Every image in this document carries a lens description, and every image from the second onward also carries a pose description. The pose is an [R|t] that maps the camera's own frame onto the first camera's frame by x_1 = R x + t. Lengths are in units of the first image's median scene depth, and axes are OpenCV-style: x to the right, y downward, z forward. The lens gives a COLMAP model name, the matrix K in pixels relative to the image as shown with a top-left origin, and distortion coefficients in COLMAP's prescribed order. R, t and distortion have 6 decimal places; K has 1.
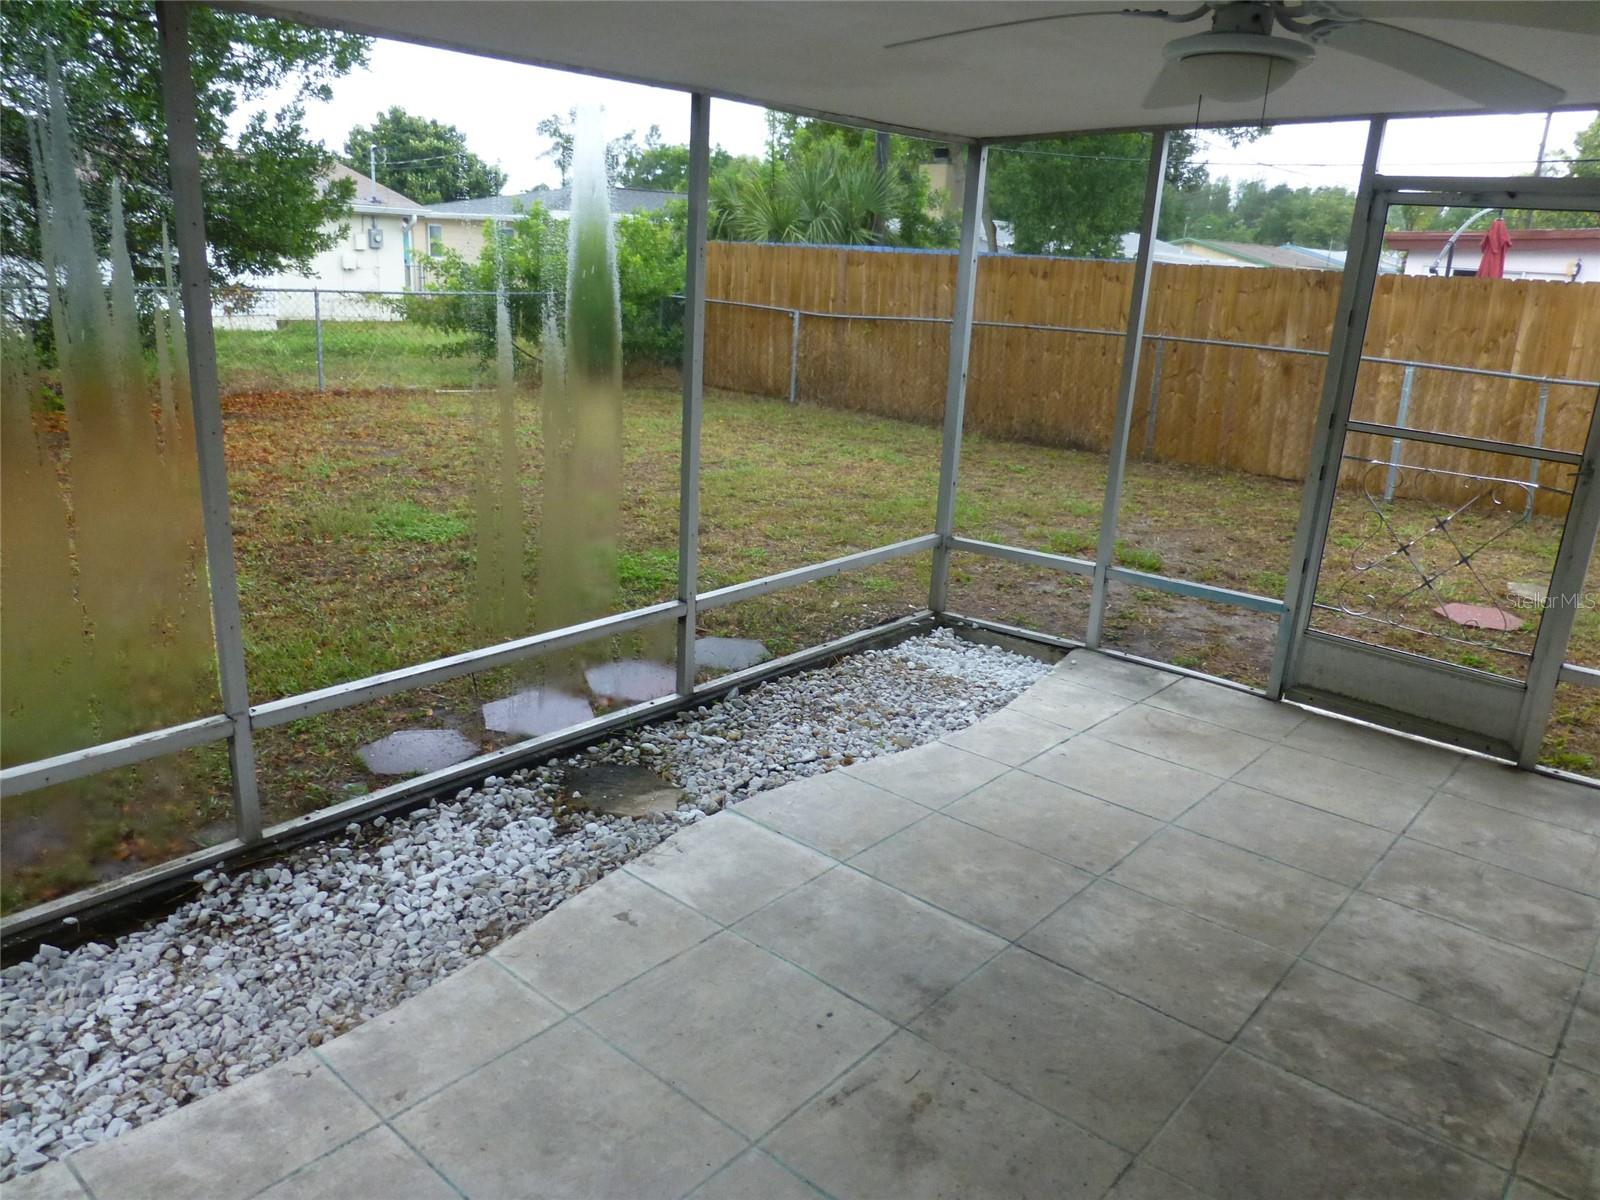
lens RADIAL K [[1157.9, 0, 800.0], [0, 1157.9, 600.0], [0, 0, 1]] dist [-0.022414, -0.011266]
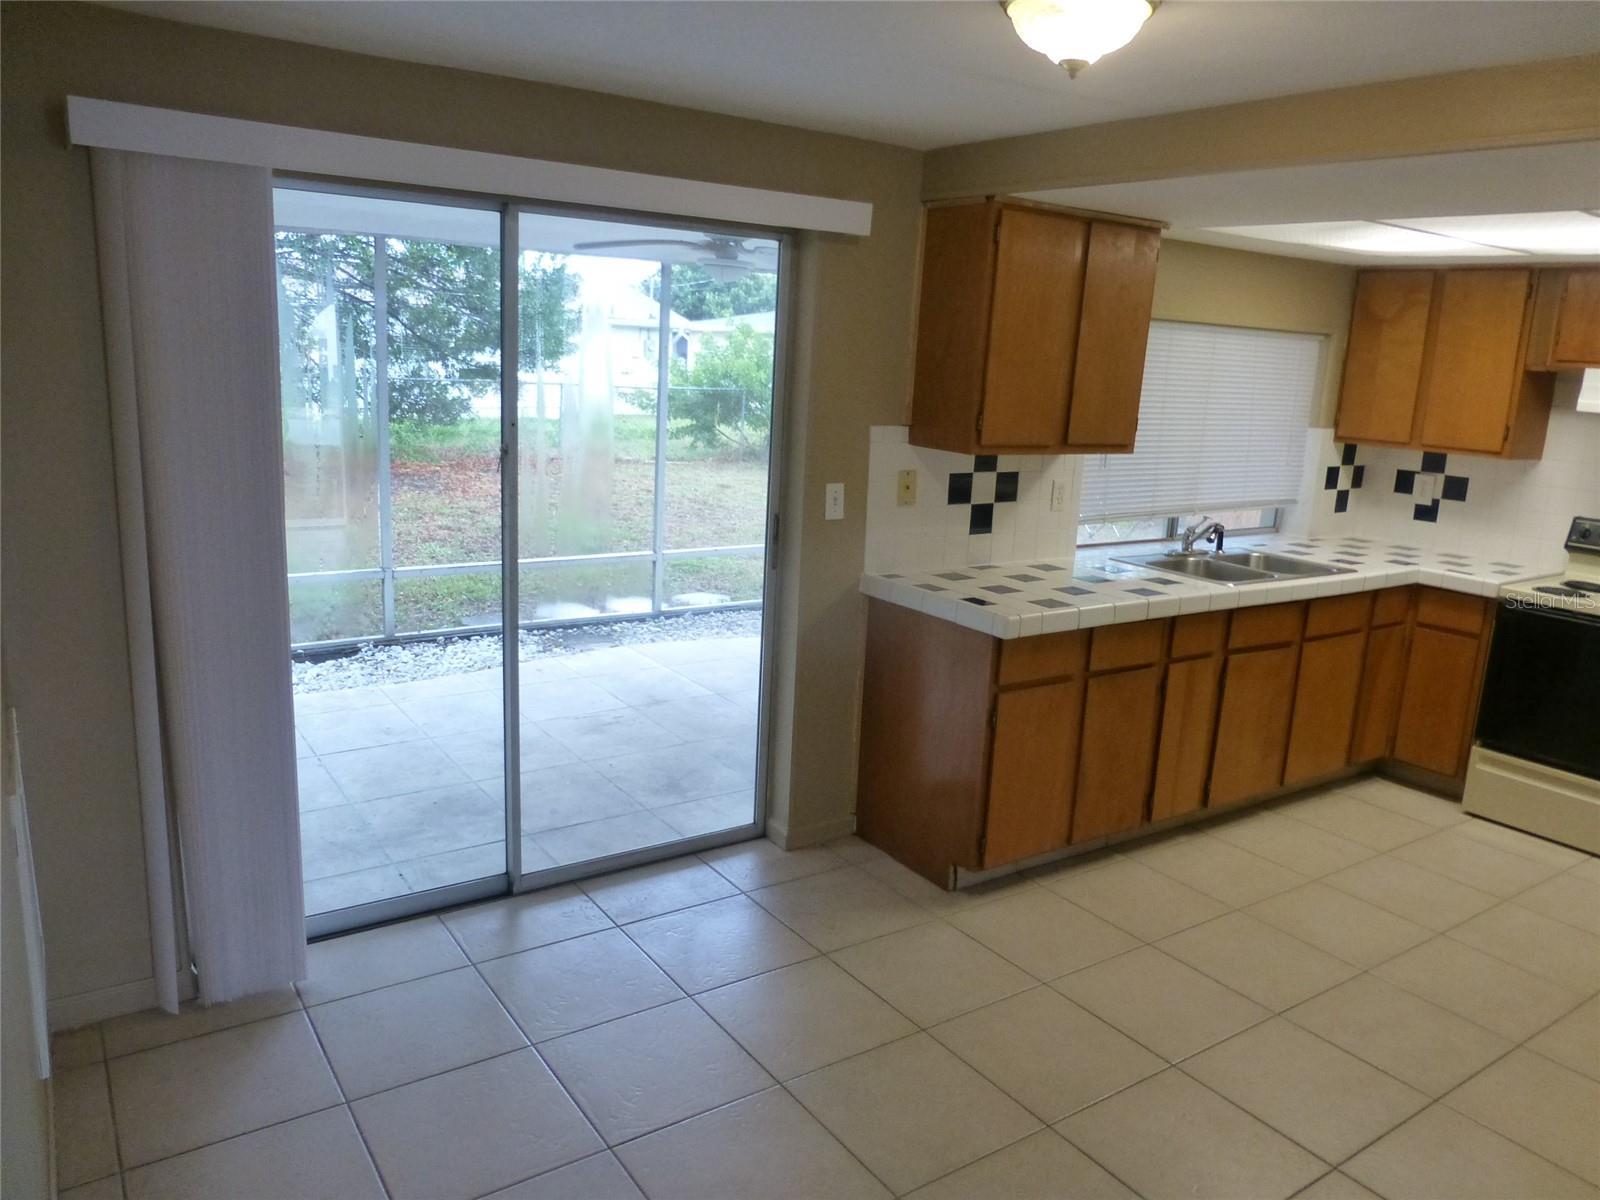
lens RADIAL K [[1157.9, 0, 800.0], [0, 1157.9, 600.0], [0, 0, 1]] dist [-0.022414, -0.011266]
pose [[0.967283, 0.053577, -0.247976, 0.606053], [-0.075790, 0.993836, -0.080908, 0.218372], [0.242113, 0.097055, 0.965382, -0.659825]]
